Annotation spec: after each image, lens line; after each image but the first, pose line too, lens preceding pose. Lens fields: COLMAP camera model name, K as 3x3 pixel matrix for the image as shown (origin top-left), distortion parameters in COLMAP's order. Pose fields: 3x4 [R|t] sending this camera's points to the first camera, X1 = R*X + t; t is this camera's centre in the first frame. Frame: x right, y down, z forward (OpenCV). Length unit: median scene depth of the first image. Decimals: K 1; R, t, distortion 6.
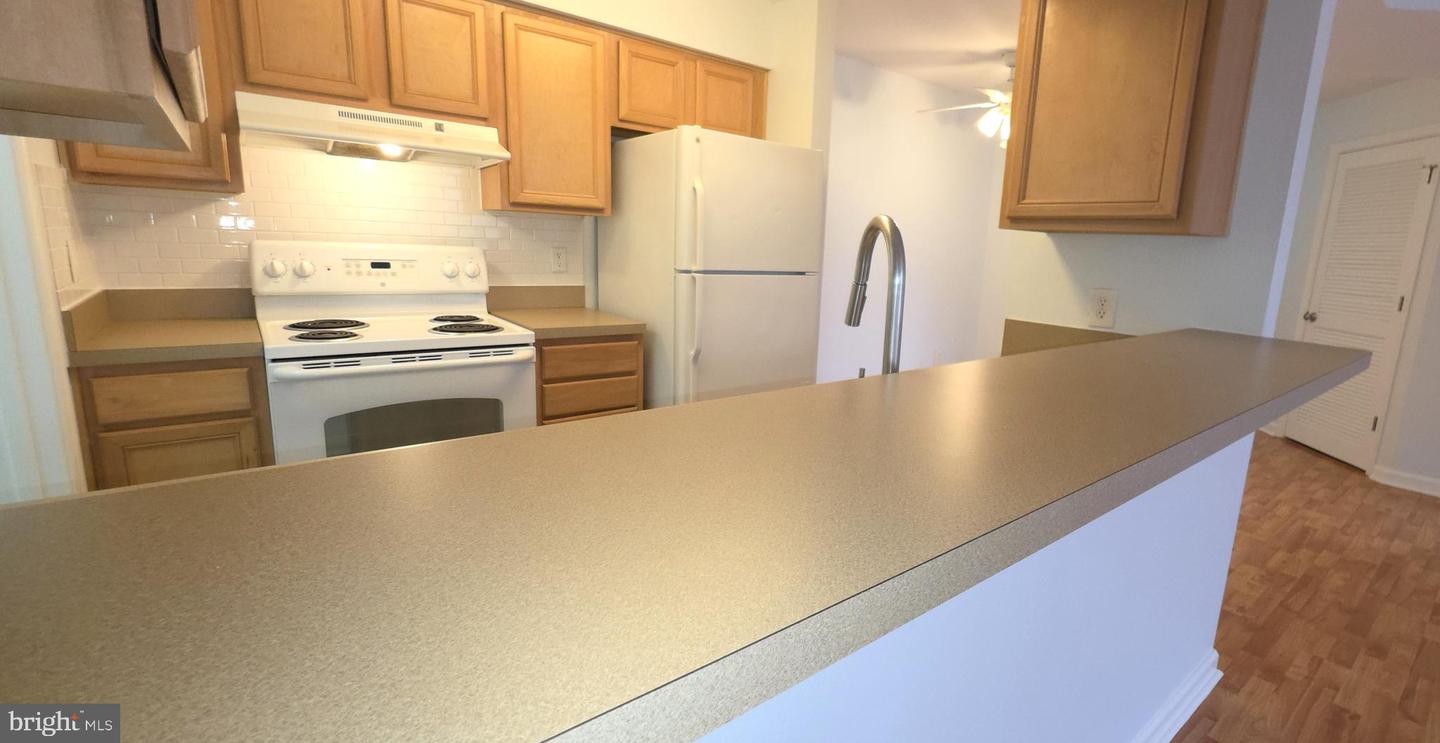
lens RADIAL K [[636.5, 0, 792.3], [0, 636.5, 361.8], [0, 0, 1]] dist [0.003245, -0.000464]
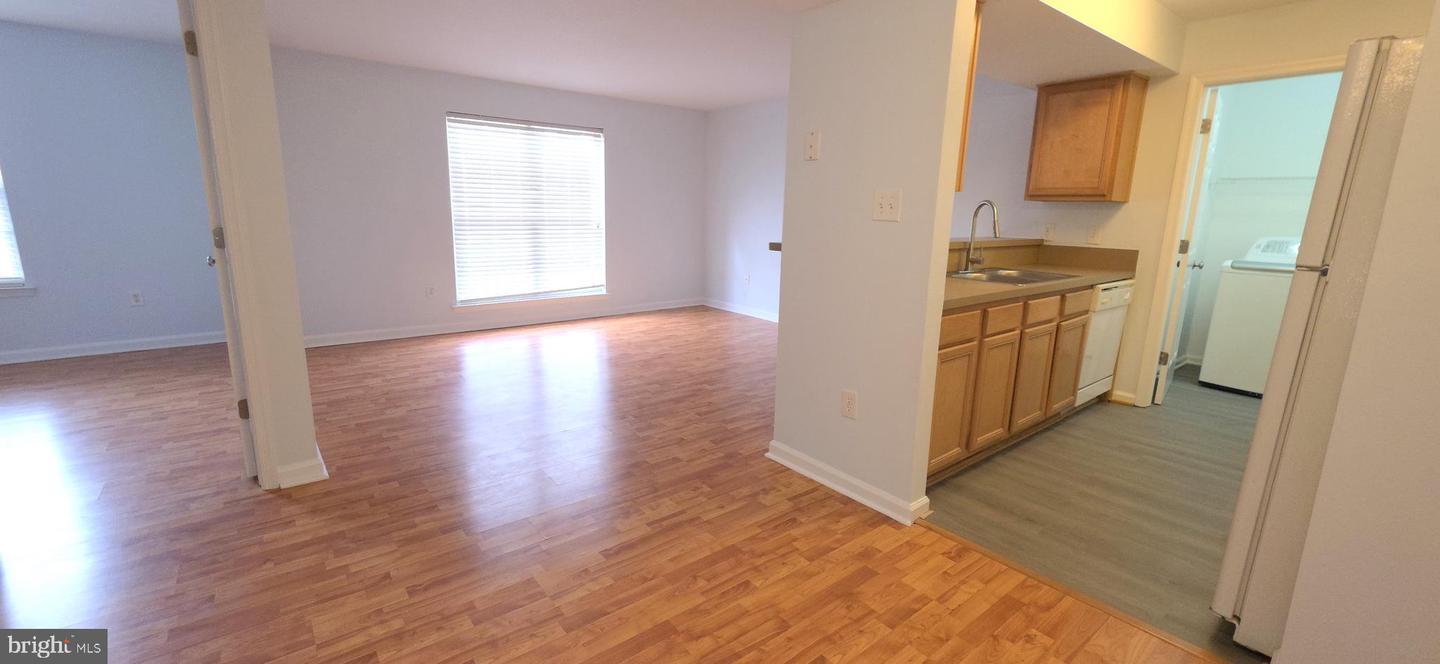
lens RADIAL K [[569.3, 0, 712.4], [0, 569.3, 328.8], [0, 0, 1]] dist [0.000761, 0.000446]
pose [[-0.996944, -0.074919, 0.022128, 0.671622], [-0.060476, 0.919489, 0.388437, -0.315273], [-0.049447, 0.385912, -0.921209, 1.879956]]
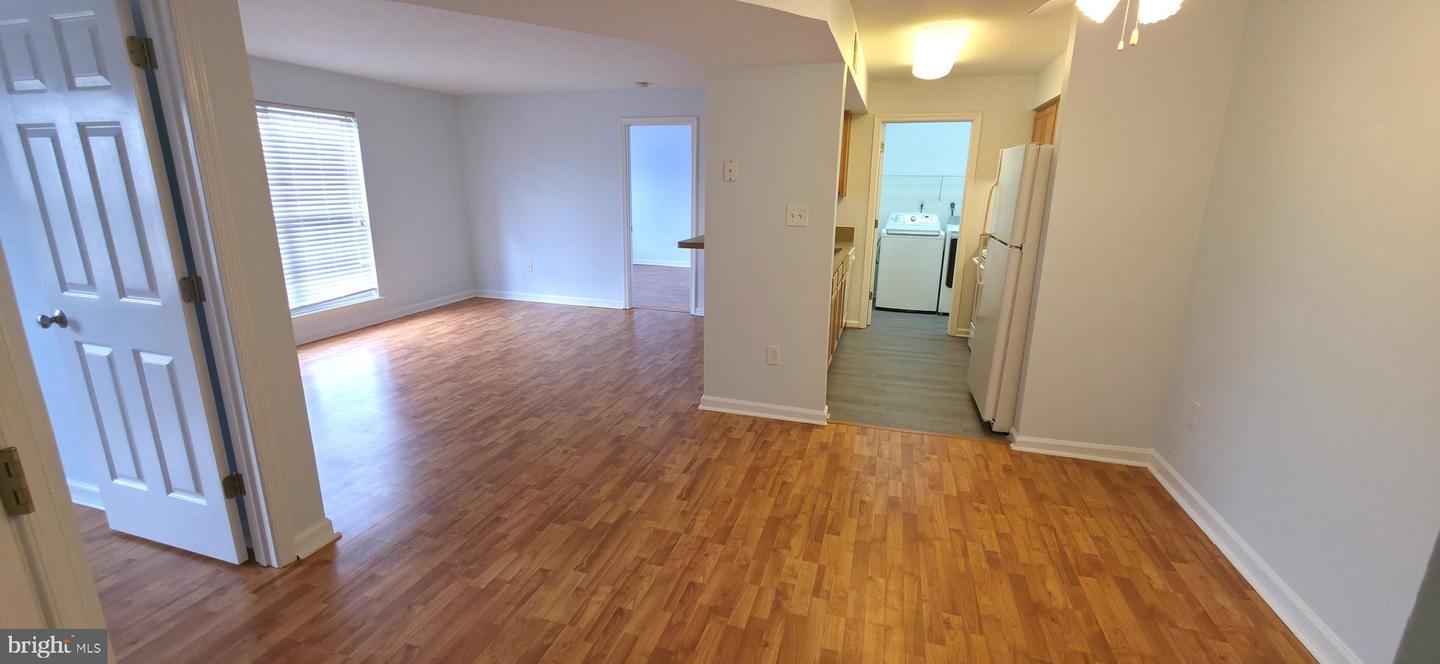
lens RADIAL K [[569.3, 0, 707.5], [0, 569.3, 322.7], [0, 0, 1]] dist [0.000761, 0.000446]
pose [[-0.848440, 0.071685, -0.524415, 1.354155], [-0.148603, 0.918674, 0.366000, -0.389399], [0.508003, 0.388459, -0.768786, 1.974668]]
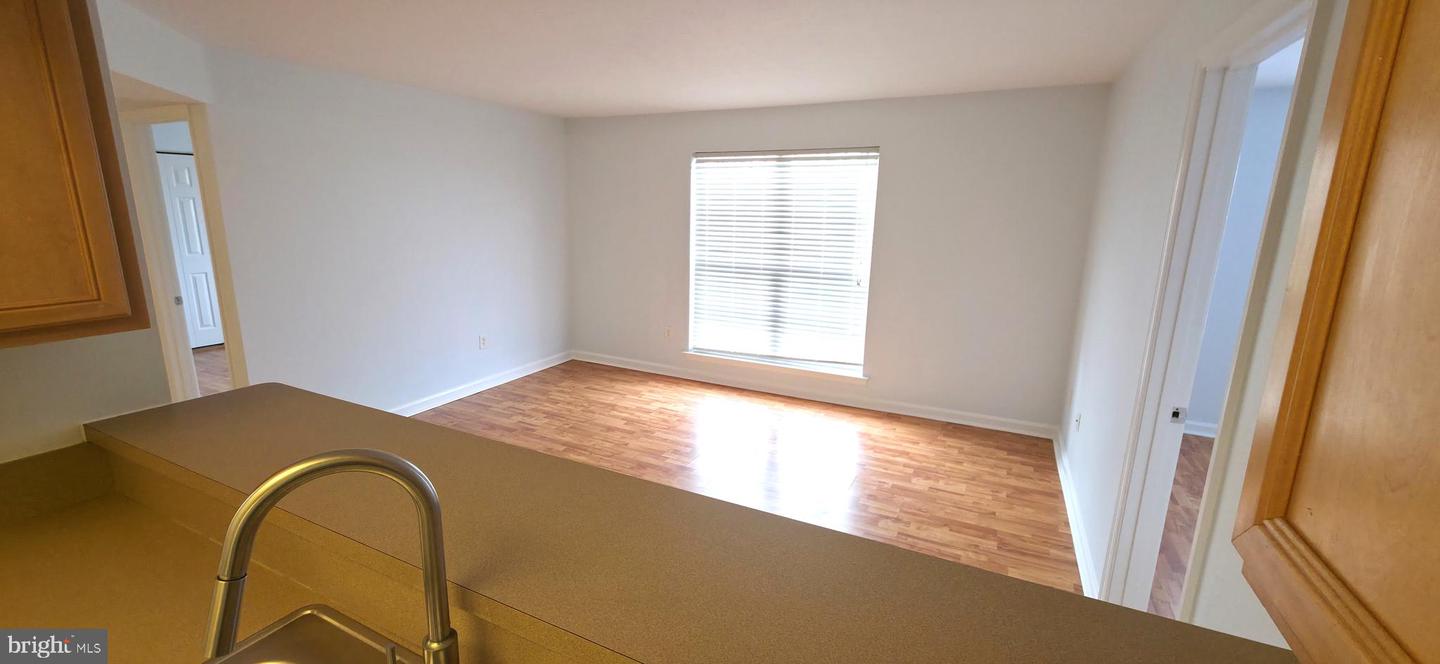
lens RADIAL K [[569.3, 0, 716.3], [0, 569.3, 326.6], [0, 0, 1]] dist [0.000761, 0.000446]
pose [[-0.390601, -0.242925, 0.887929, -0.238659], [0.139086, 0.937907, 0.317782, -0.222816], [-0.909992, 0.247625, -0.332560, 0.359940]]
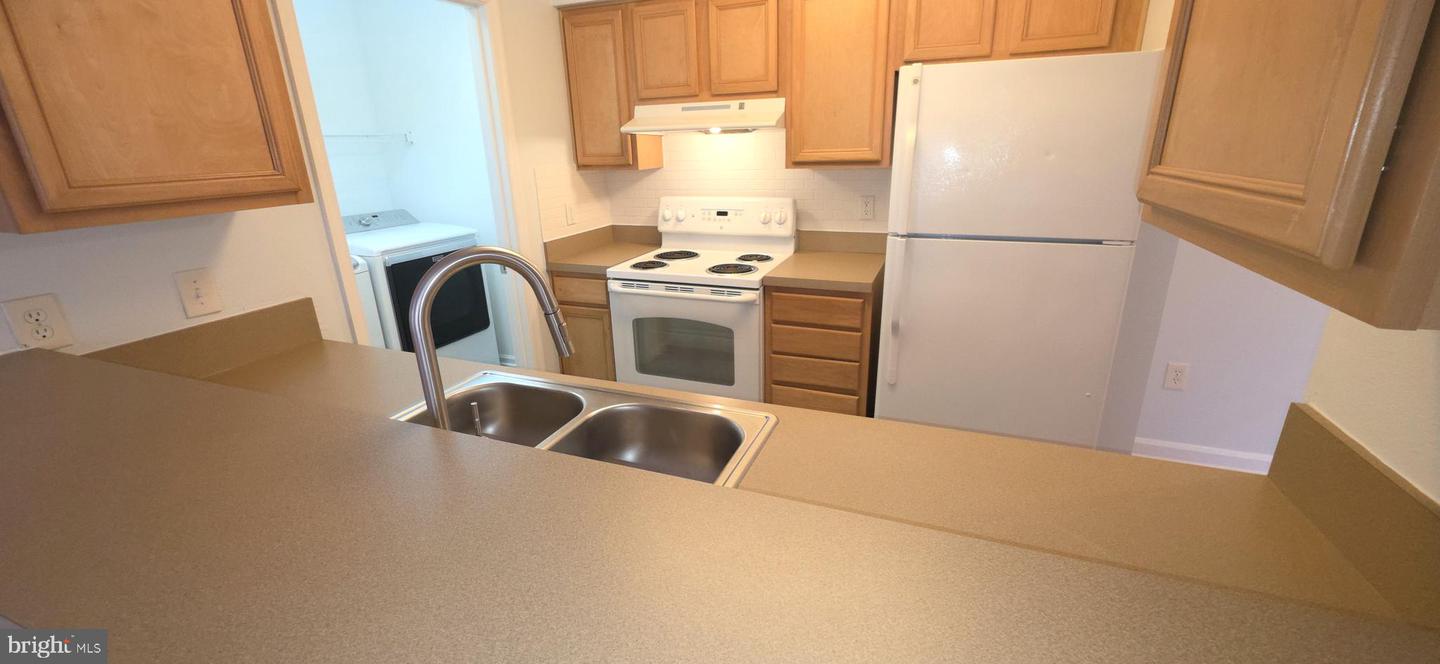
lens RADIAL K [[569.3, 0, 717.2], [0, 569.3, 321.1], [0, 0, 1]] dist [0.000761, 0.000446]
pose [[0.456891, 0.210301, -0.864306, 0.451901], [-0.114422, 0.977474, 0.177350, -0.139767], [0.882133, 0.017866, 0.470661, 0.414624]]
